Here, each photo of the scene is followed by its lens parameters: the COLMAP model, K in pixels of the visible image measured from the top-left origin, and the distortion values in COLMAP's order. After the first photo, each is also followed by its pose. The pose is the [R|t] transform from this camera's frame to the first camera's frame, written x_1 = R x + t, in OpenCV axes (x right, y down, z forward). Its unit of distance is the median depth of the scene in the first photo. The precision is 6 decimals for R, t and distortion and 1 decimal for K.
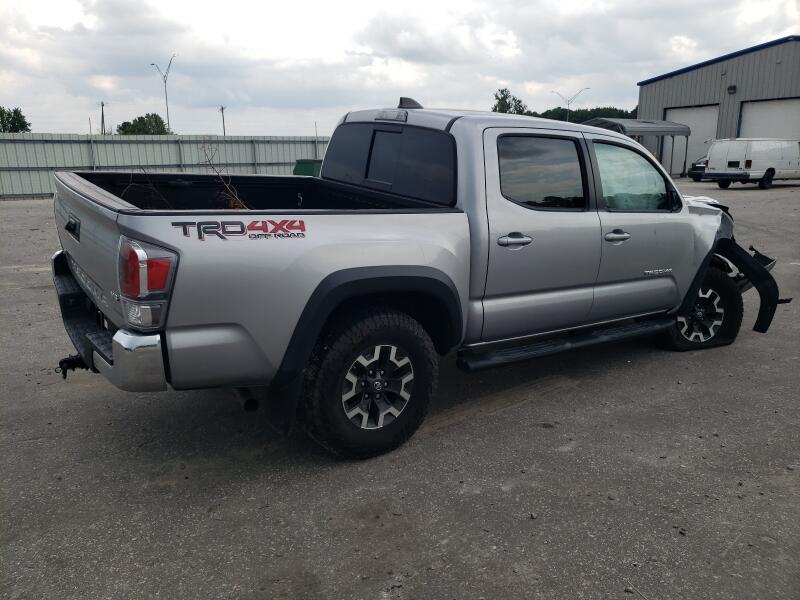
lens RADIAL K [[609.8, 0, 400.0], [0, 609.8, 300.0], [0, 0, 1]] dist [0.036430, -0.076079]
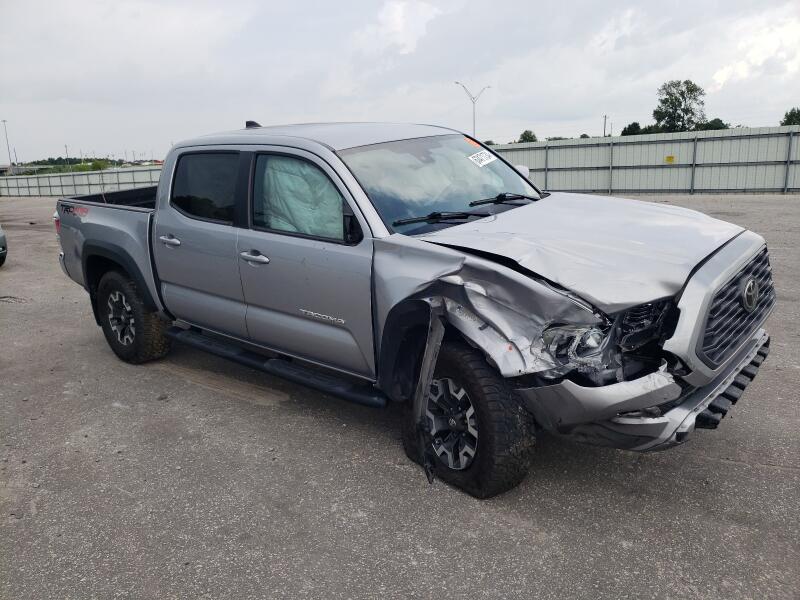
lens RADIAL K [[609.8, 0, 400.0], [0, 609.8, 300.0], [0, 0, 1]] dist [0.036430, -0.076079]
pose [[0.253504, 0.199998, -0.946434, 1.029367], [-0.183146, 0.970621, 0.156053, -0.183041], [0.949839, 0.133776, 0.282685, 0.749755]]
